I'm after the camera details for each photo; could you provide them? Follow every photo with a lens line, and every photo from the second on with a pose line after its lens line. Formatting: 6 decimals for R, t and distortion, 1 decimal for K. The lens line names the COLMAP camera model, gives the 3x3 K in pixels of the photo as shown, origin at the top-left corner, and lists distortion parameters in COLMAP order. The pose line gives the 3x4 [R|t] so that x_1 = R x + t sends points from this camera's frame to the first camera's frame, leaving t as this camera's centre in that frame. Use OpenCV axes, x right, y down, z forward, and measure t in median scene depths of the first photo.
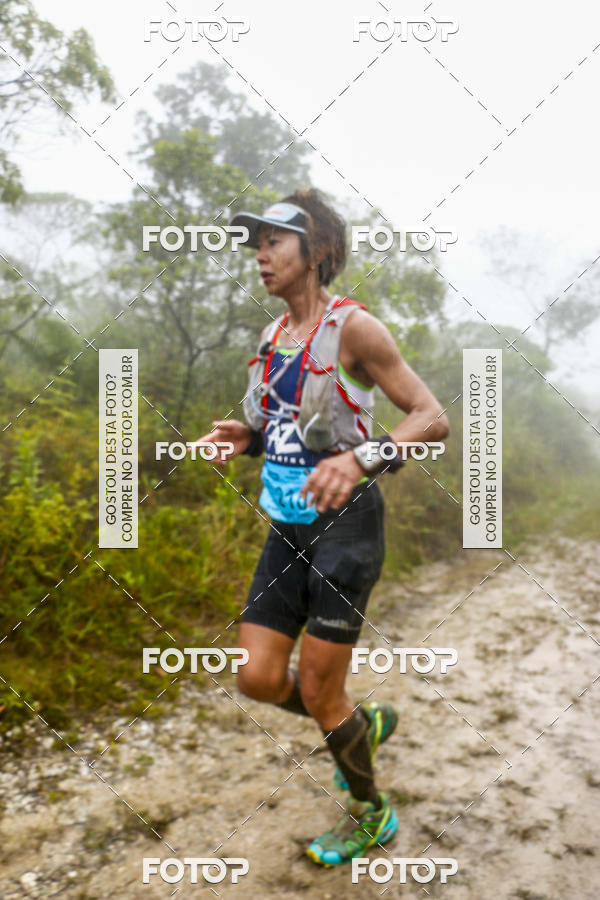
lens RADIAL K [[820.5, 0, 298.6], [0, 820.5, 456.5], [0, 0, 1]] dist [-0.155497, 0.213609]
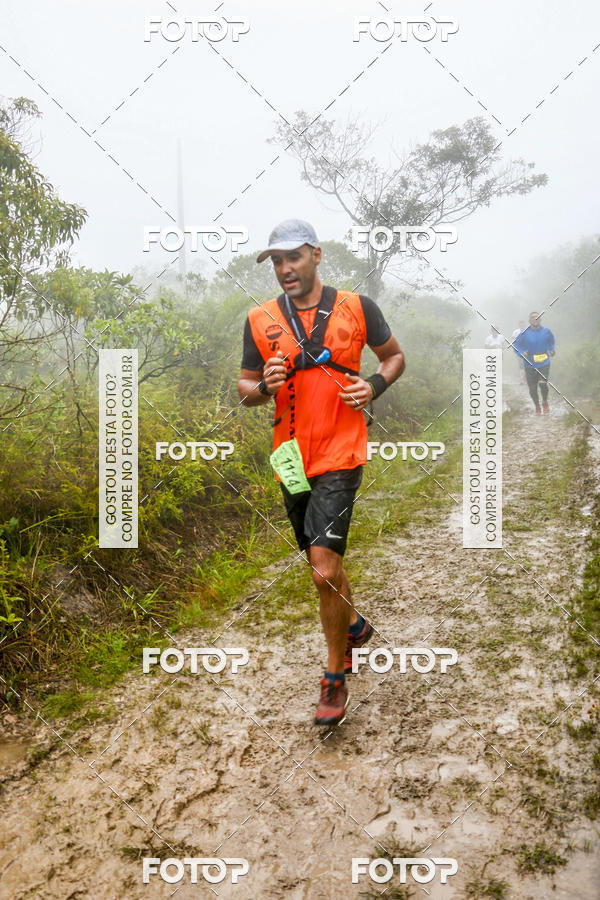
lens RADIAL K [[833.7, 0, 301.7], [0, 833.7, 450.2], [0, 0, 1]] dist [-0.144157, 0.200535]
pose [[0.989757, -0.127567, 0.064096, 0.164889], [0.122086, 0.989028, 0.083180, -0.032268], [-0.074004, -0.074503, 0.994471, 0.197496]]
